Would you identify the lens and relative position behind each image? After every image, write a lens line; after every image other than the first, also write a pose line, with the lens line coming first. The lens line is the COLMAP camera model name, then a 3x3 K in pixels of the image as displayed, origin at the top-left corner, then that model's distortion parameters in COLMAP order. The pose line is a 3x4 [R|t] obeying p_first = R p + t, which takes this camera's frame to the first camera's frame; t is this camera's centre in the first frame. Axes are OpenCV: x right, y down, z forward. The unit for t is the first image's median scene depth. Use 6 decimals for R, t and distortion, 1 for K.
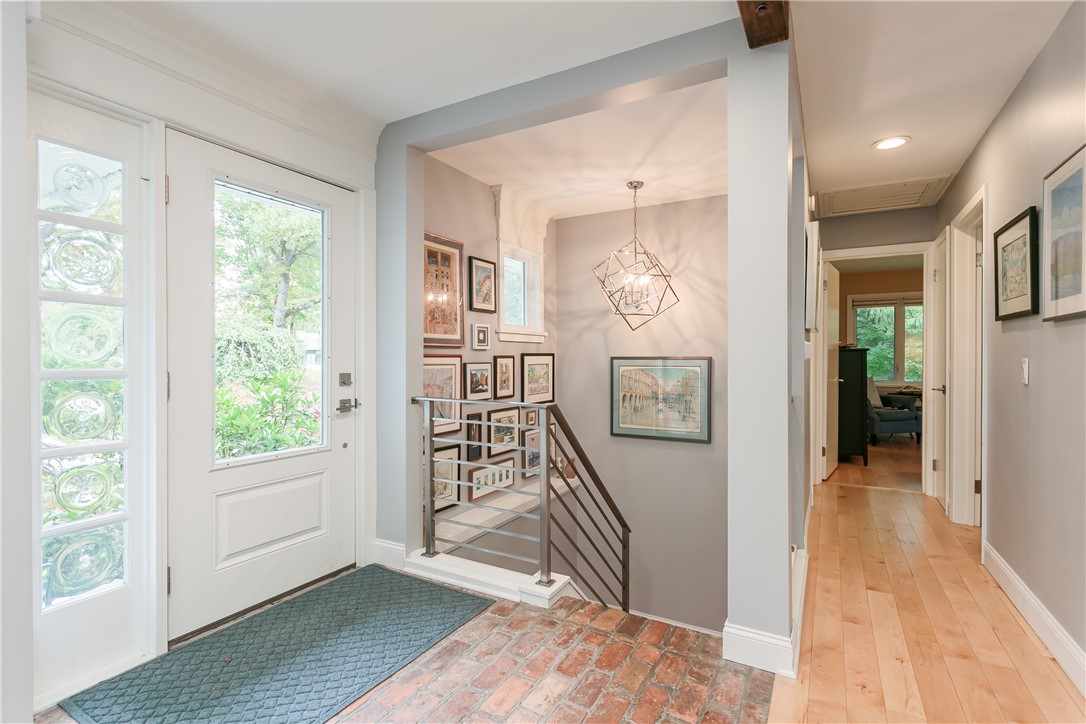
lens RADIAL K [[515.9, 0, 542.7], [0, 515.9, 364.1], [0, 0, 1]] dist [0.001514, 0.001161]
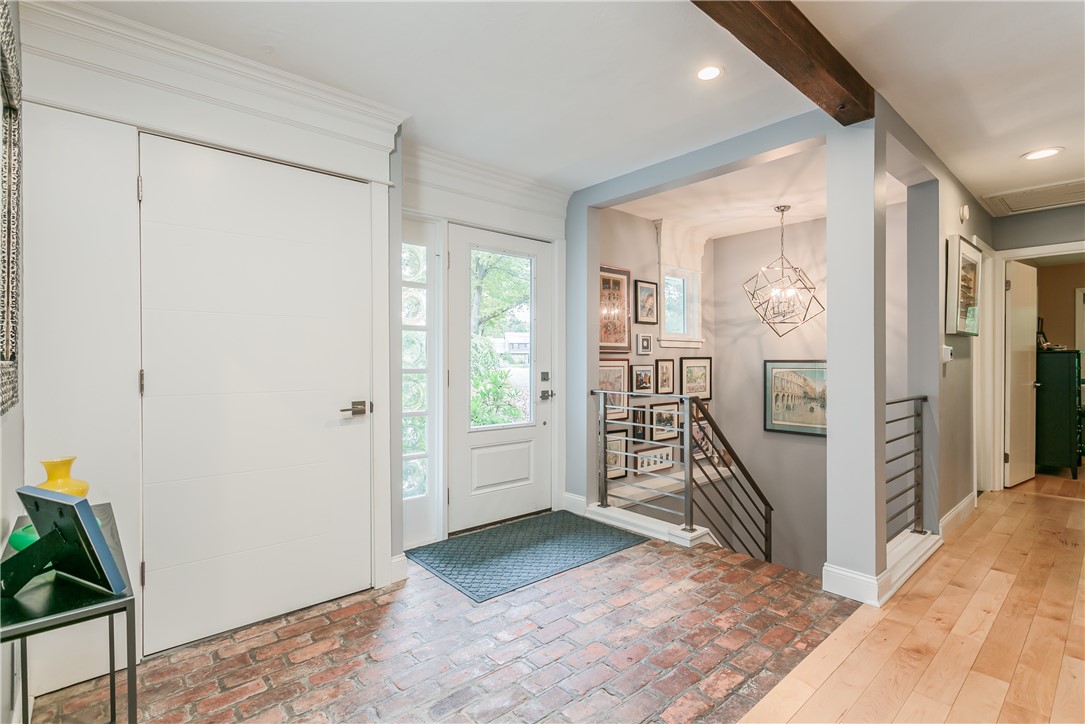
lens RADIAL K [[515.4, 0, 542.2], [0, 515.4, 364.1], [0, 0, 1]] dist [0.001514, 0.001161]
pose [[0.944269, 0.001199, -0.329171, 0.061861], [-0.003006, 0.999983, -0.004980, 0.002237], [0.329160, 0.005691, 0.944257, -0.277878]]
